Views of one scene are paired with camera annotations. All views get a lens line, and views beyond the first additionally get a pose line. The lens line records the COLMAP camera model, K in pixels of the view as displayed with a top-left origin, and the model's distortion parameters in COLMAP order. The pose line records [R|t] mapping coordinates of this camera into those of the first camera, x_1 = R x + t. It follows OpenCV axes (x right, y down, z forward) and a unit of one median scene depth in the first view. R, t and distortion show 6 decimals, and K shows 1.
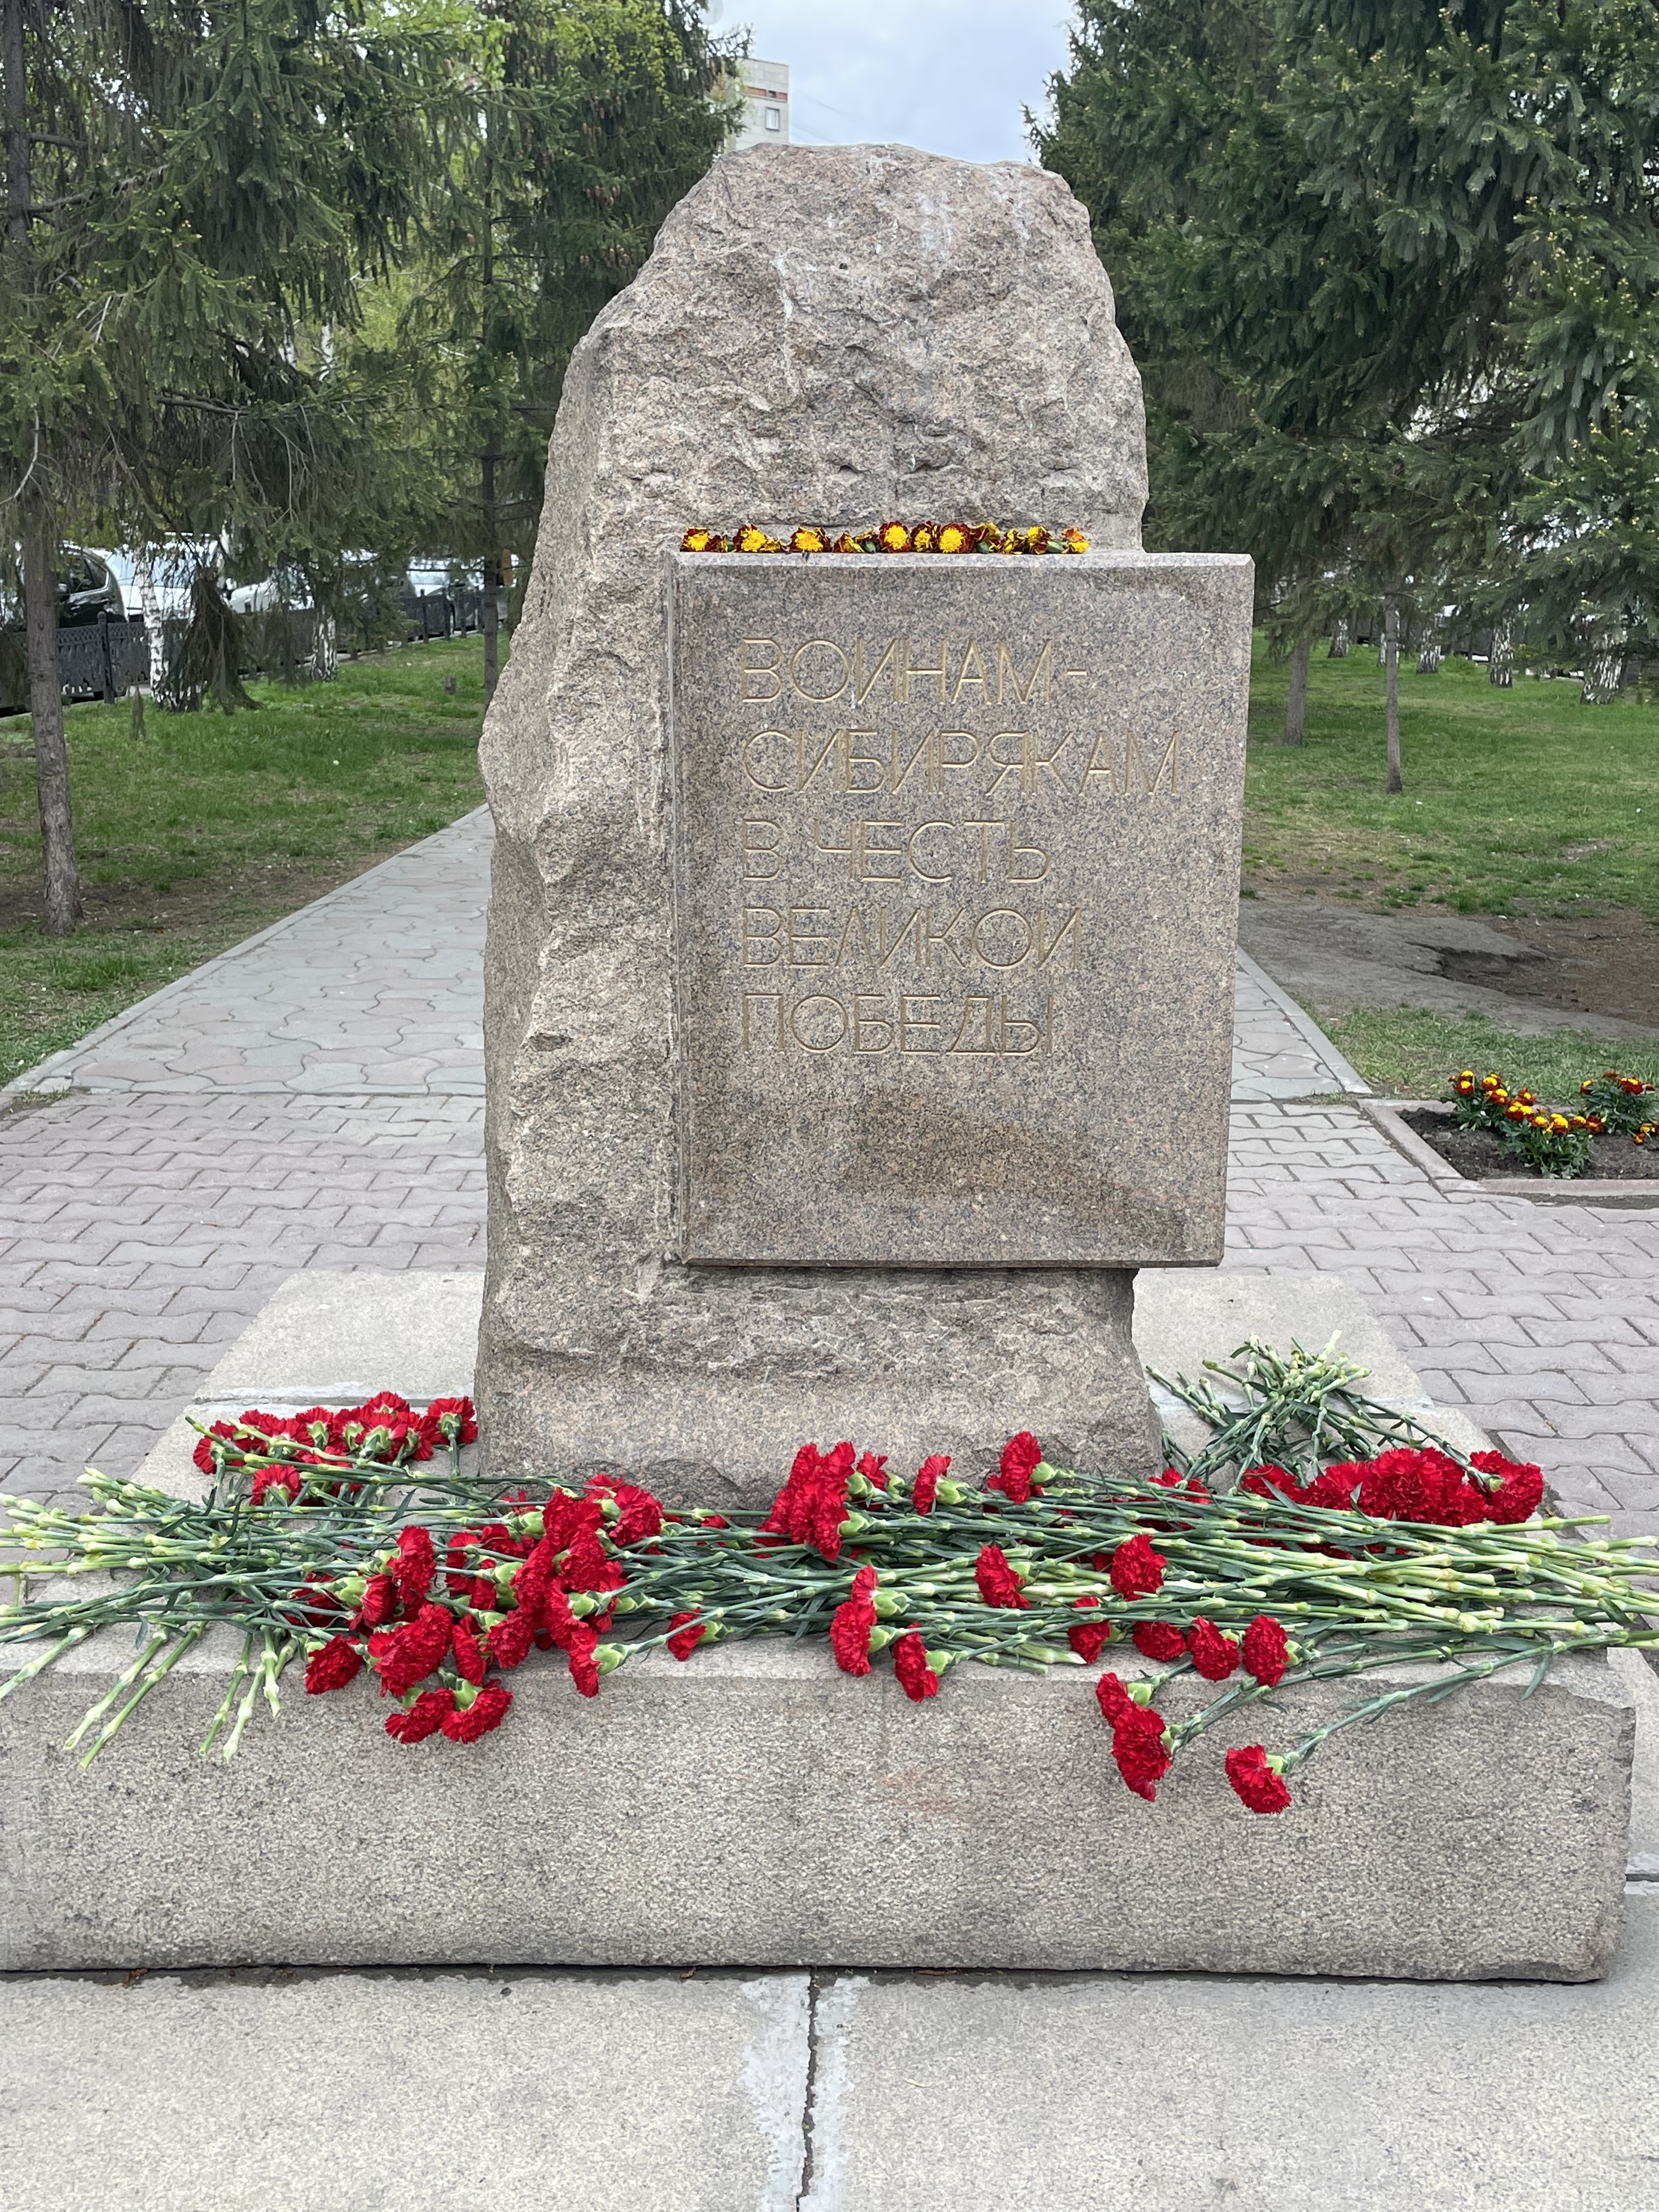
lens RADIAL K [[2314.0, 0, 846.9], [0, 2314.0, 1131.4], [0, 0, 1]] dist [0.087747, -0.152358]
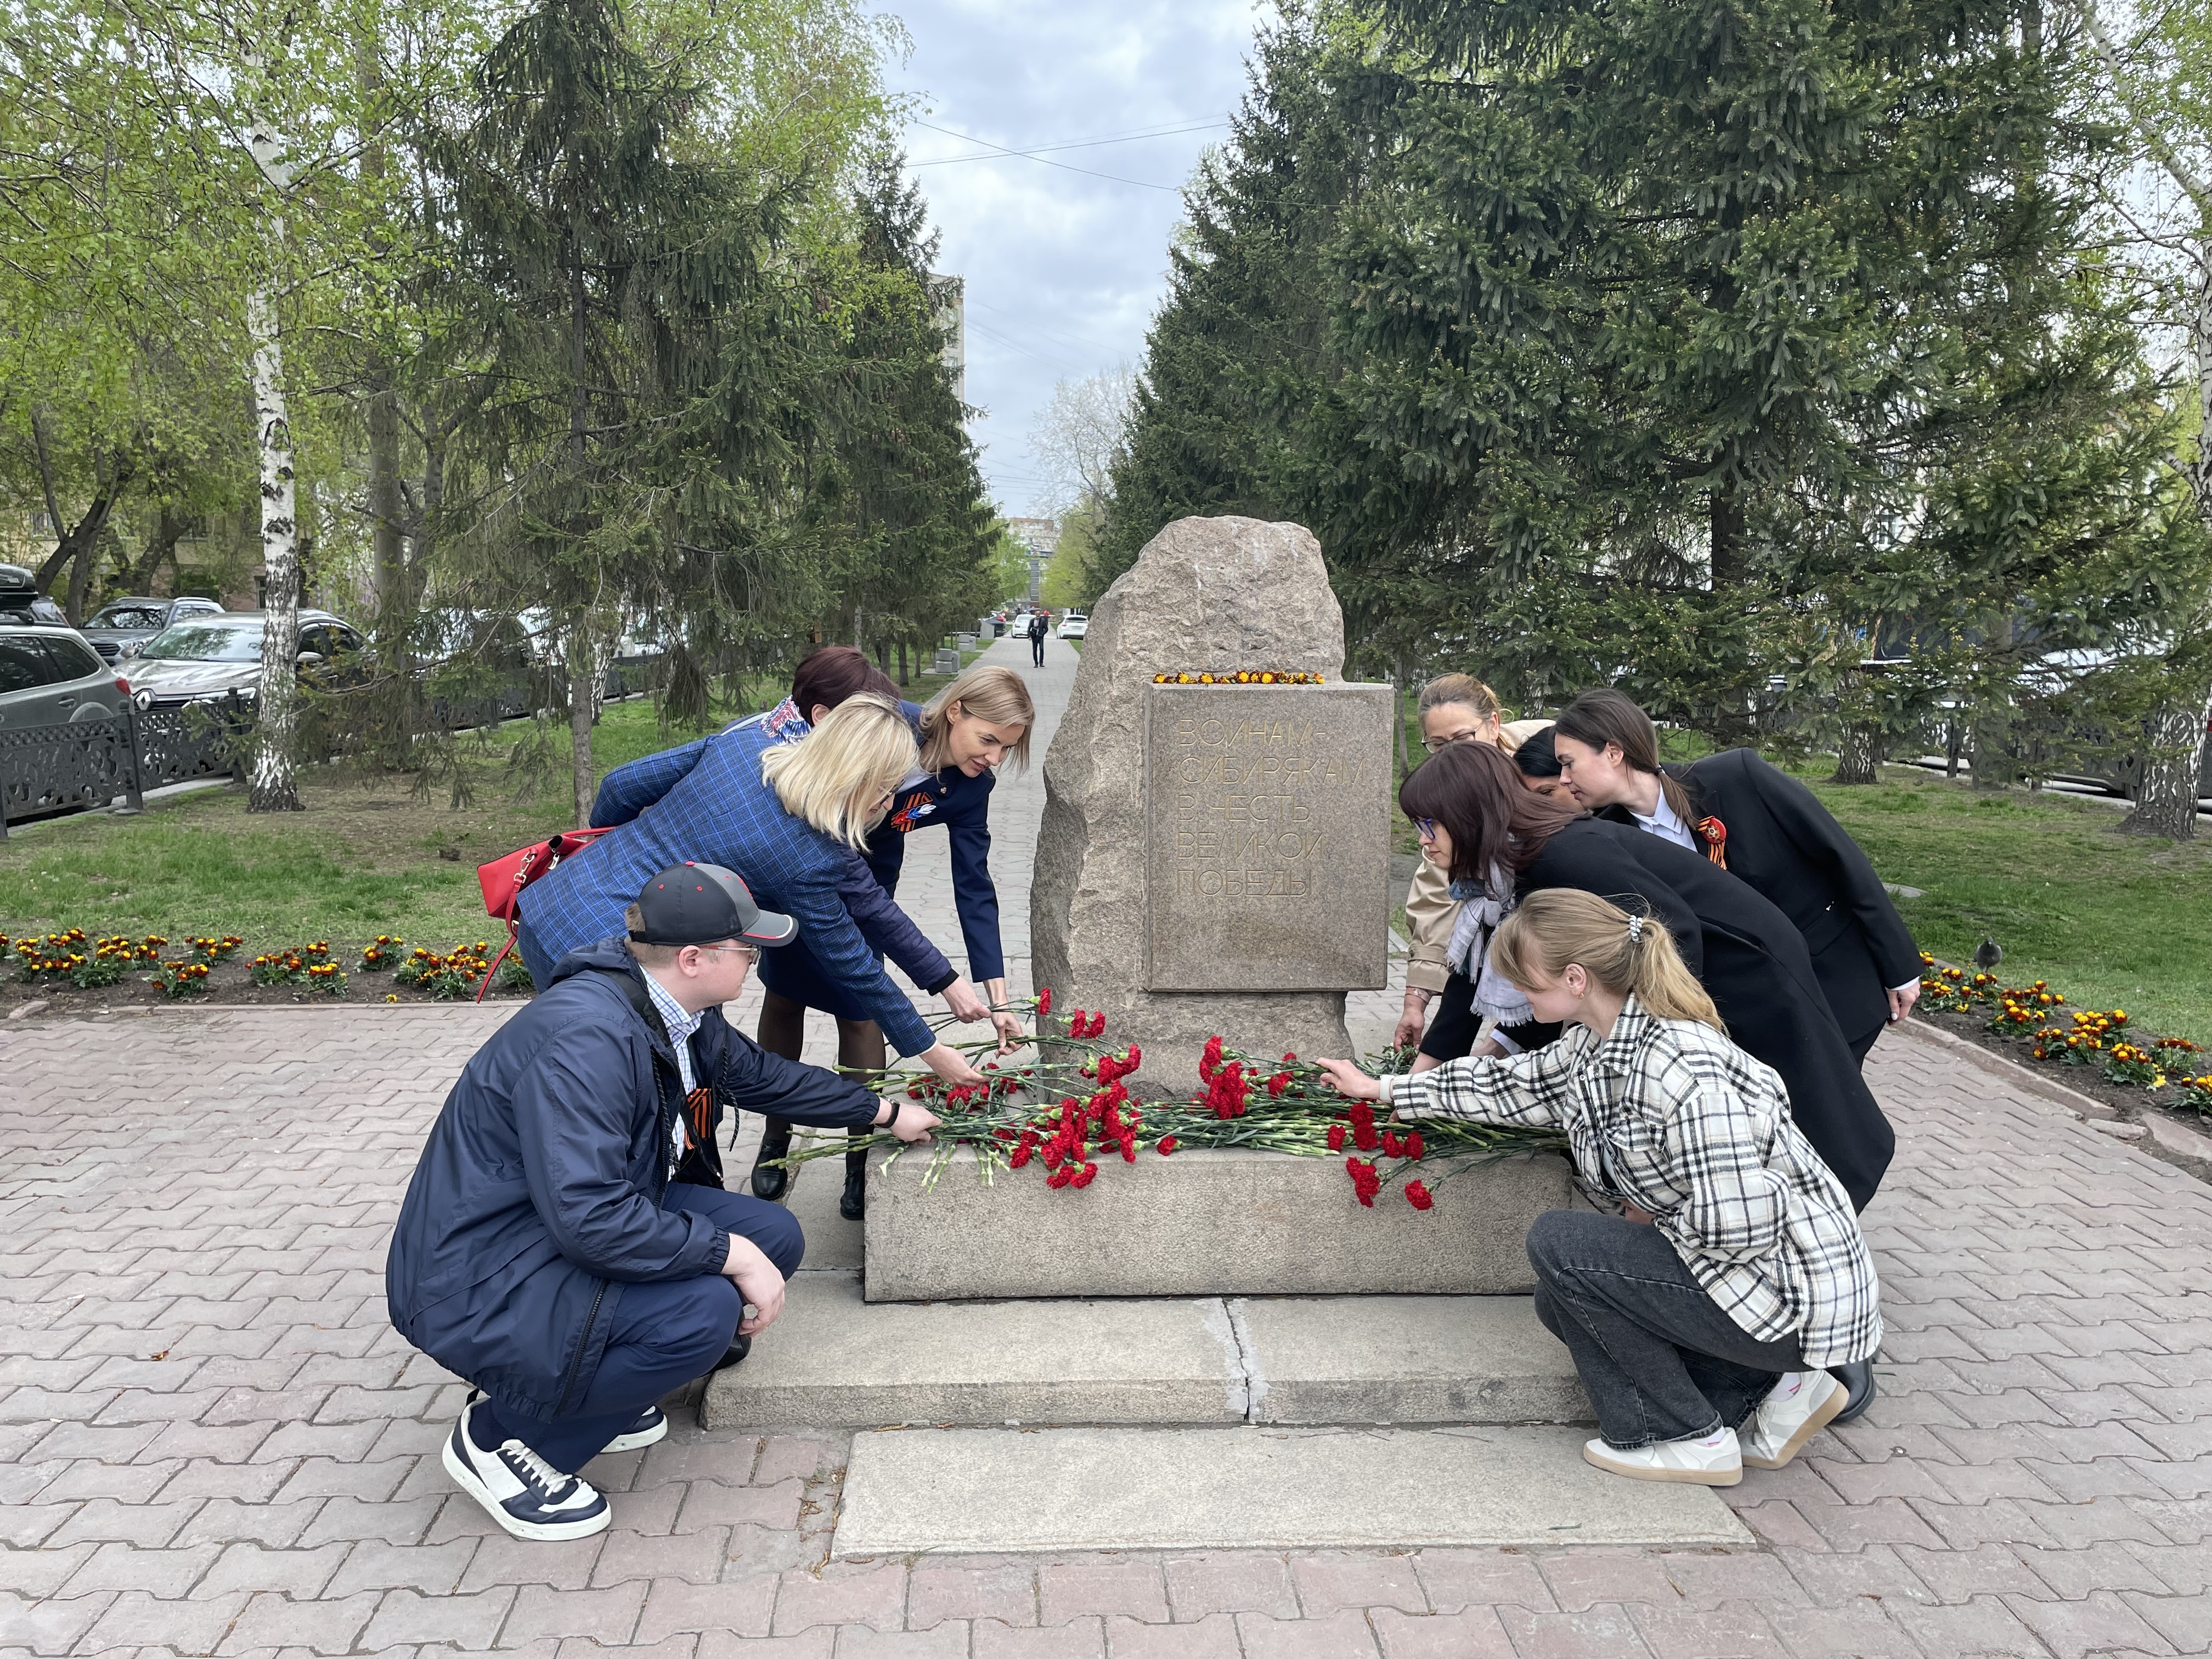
lens RADIAL K [[1705.0, 0, 1106.0], [0, 1705.0, 829.5], [0, 0, 1]] dist [0.084929, -0.107816]
pose [[0.998152, -0.004502, 0.060607, -0.219444], [0.011395, 0.993428, -0.113888, 0.092684], [-0.059696, 0.114368, 0.991643, -0.680240]]
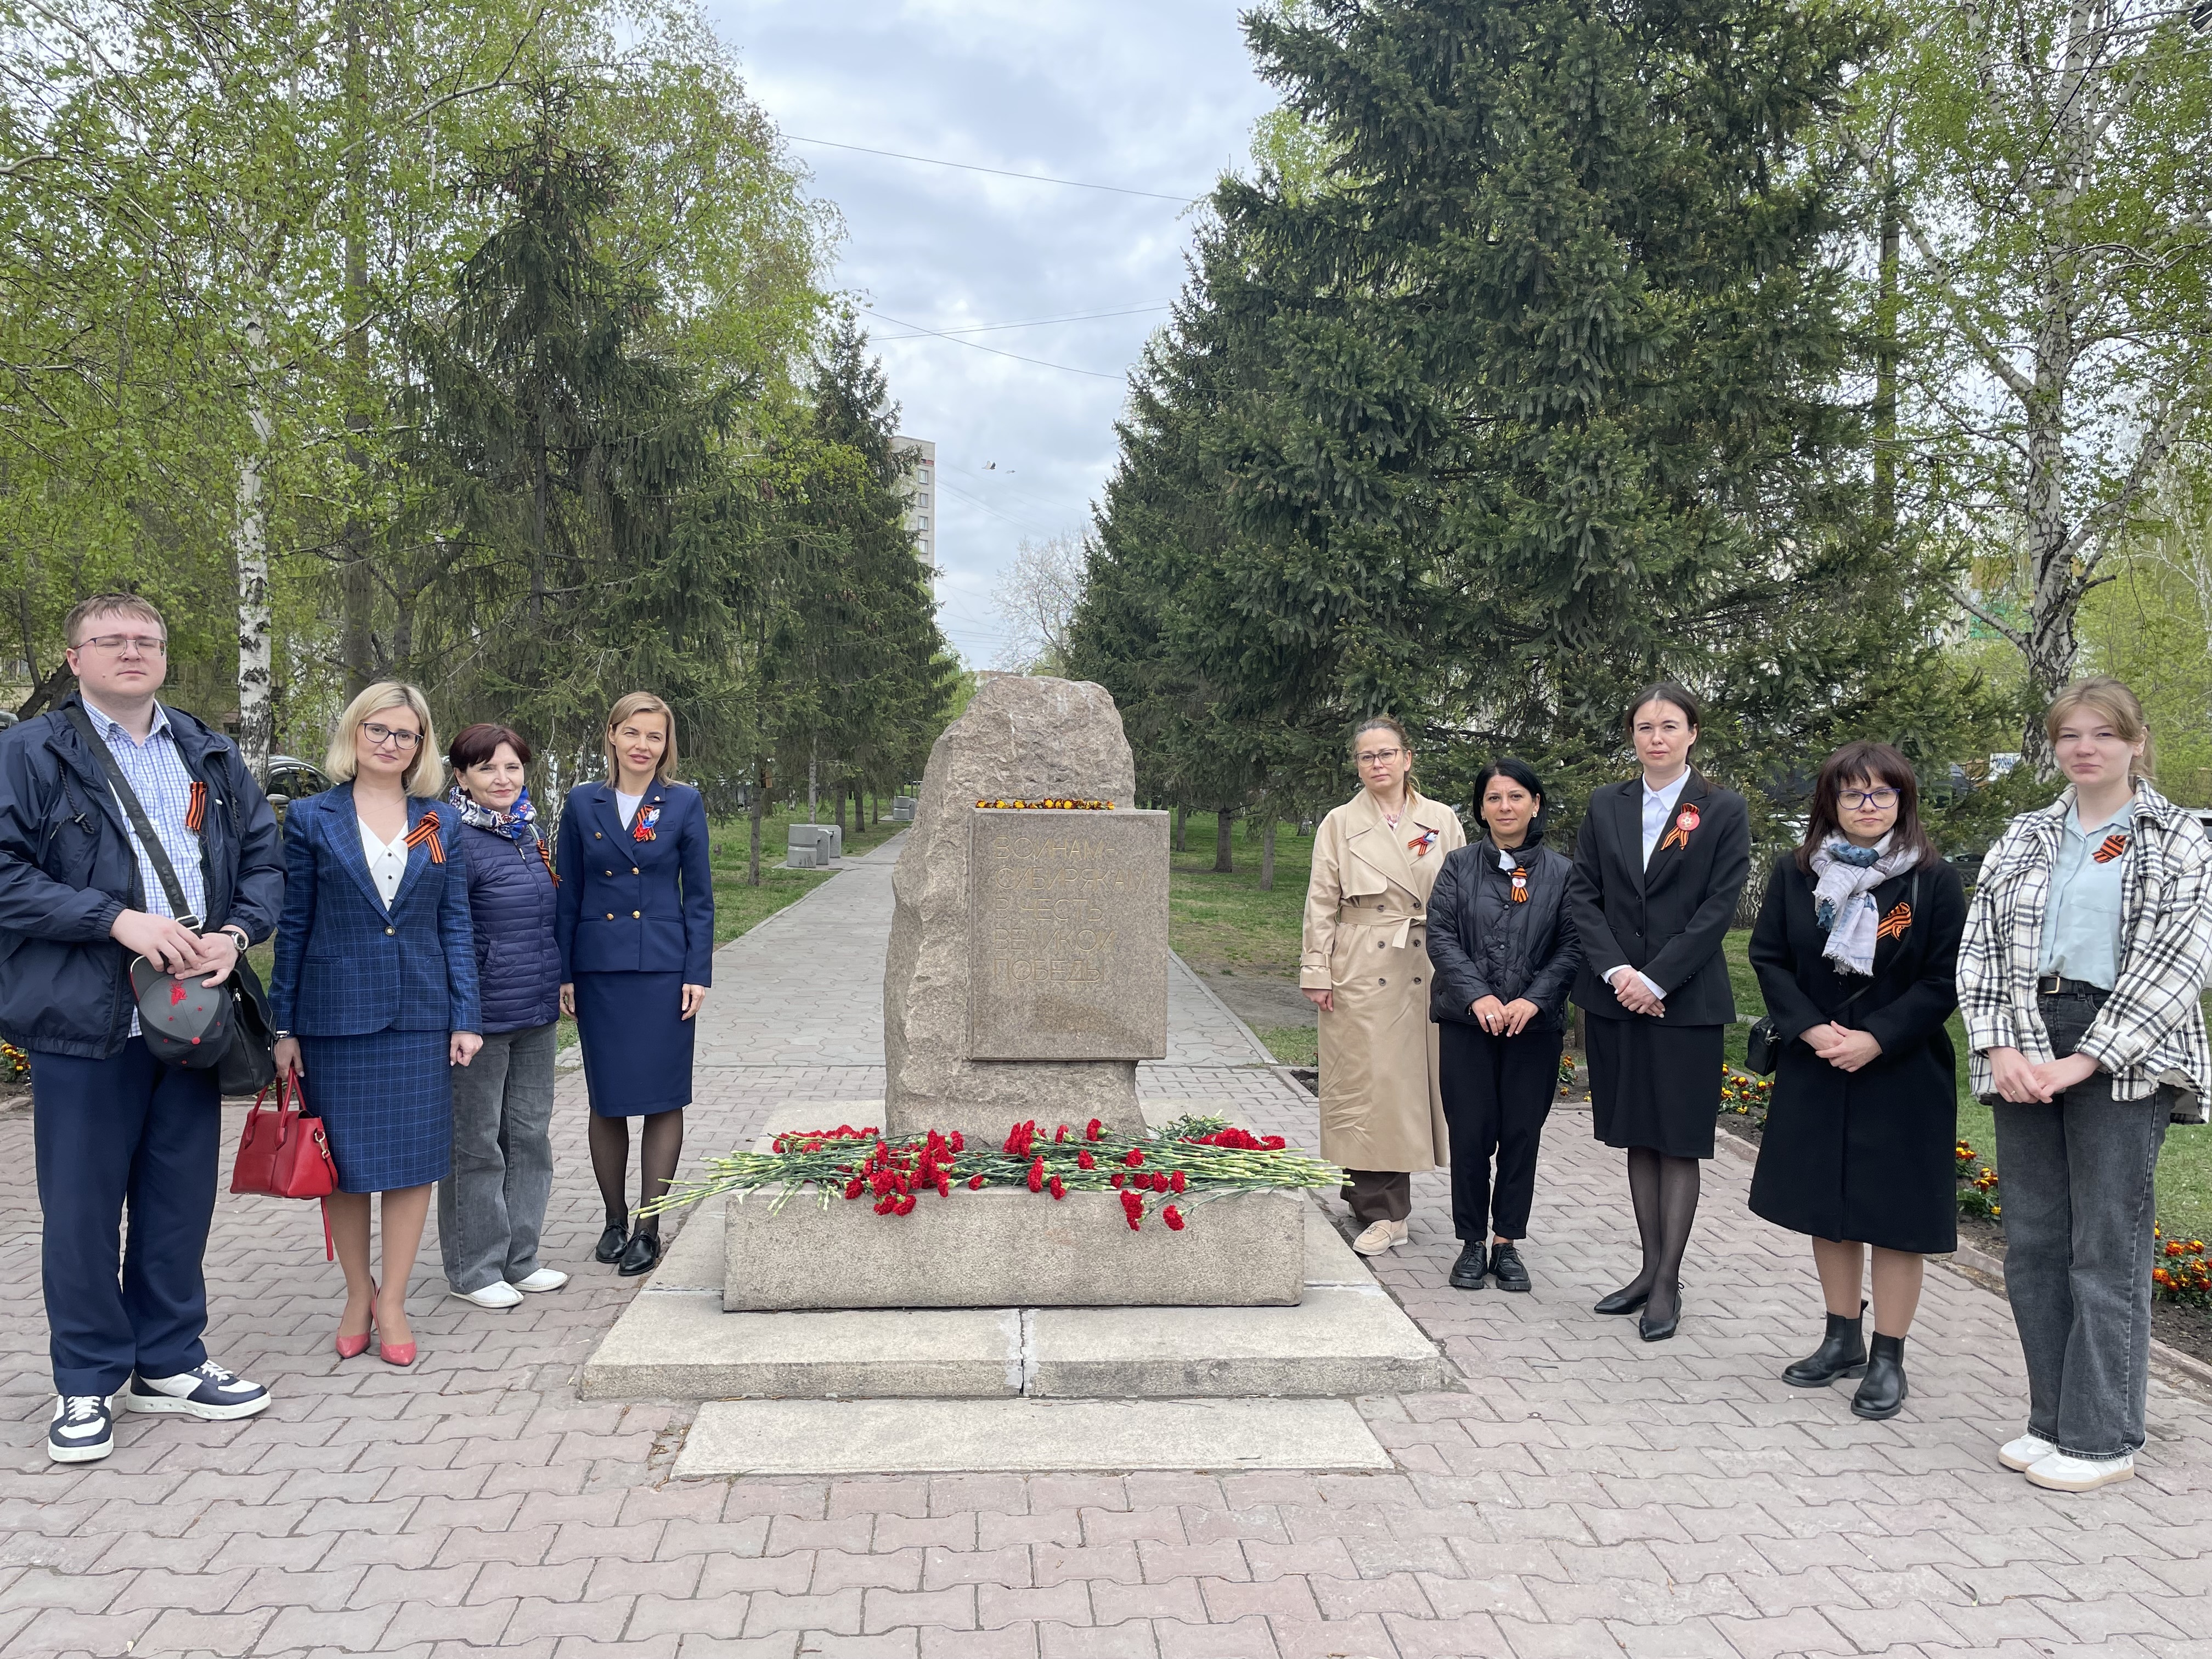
lens RADIAL K [[1705.0, 0, 1106.0], [0, 1705.0, 829.5], [0, 0, 1]] dist [0.084929, -0.107816]
pose [[0.996775, 0.007343, 0.079907, -0.077133], [0.008859, 0.979647, -0.200532, 0.204458], [-0.079753, 0.200593, 0.976423, -1.077196]]
